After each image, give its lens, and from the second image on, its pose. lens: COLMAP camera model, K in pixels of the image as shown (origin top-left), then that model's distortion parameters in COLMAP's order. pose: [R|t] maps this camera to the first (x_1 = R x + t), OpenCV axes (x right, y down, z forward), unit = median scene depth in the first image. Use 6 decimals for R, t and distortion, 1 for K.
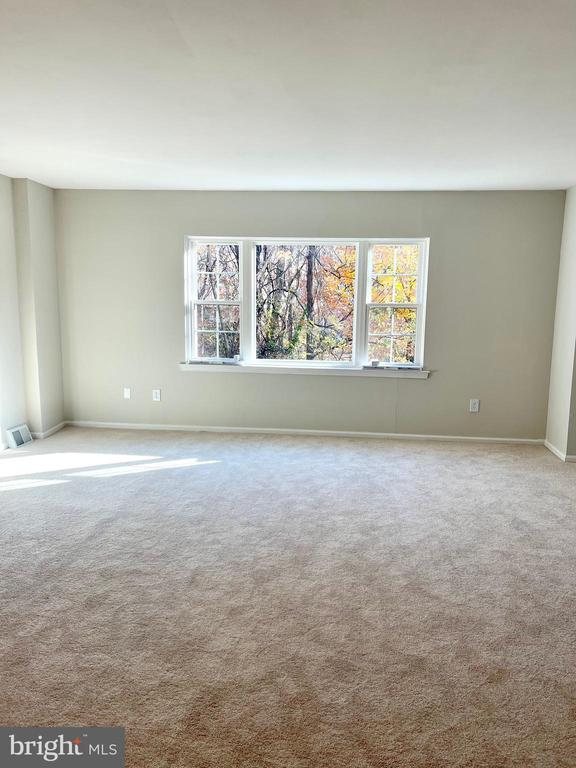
lens RADIAL K [[577.6, 0, 305.9], [0, 577.6, 383.9], [0, 0, 1]] dist [0.039106, -0.049181]
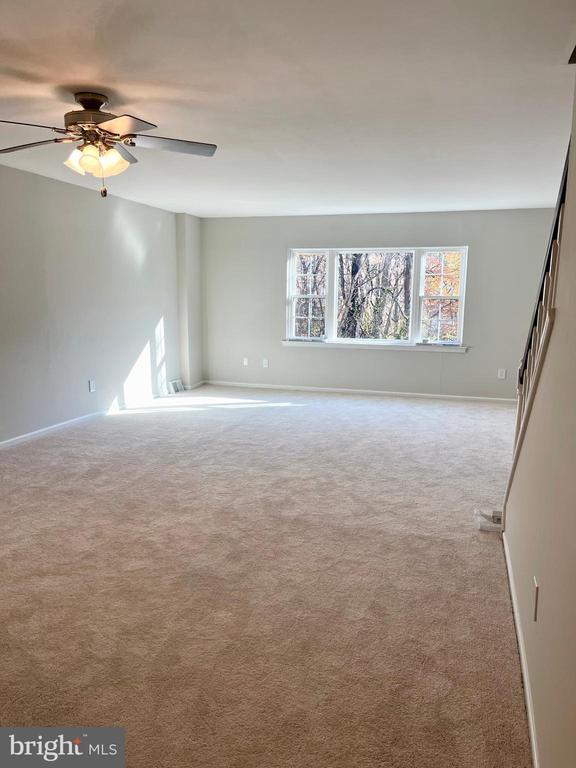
lens RADIAL K [[577.6, 0, 288.8], [0, 577.6, 384.4], [0, 0, 1]] dist [0.039106, -0.049181]
pose [[0.975902, 0.026494, -0.216597, 0.112708], [-0.026565, 0.999644, 0.002586, 0.074148], [0.216588, 0.003230, 0.976258, -0.394149]]
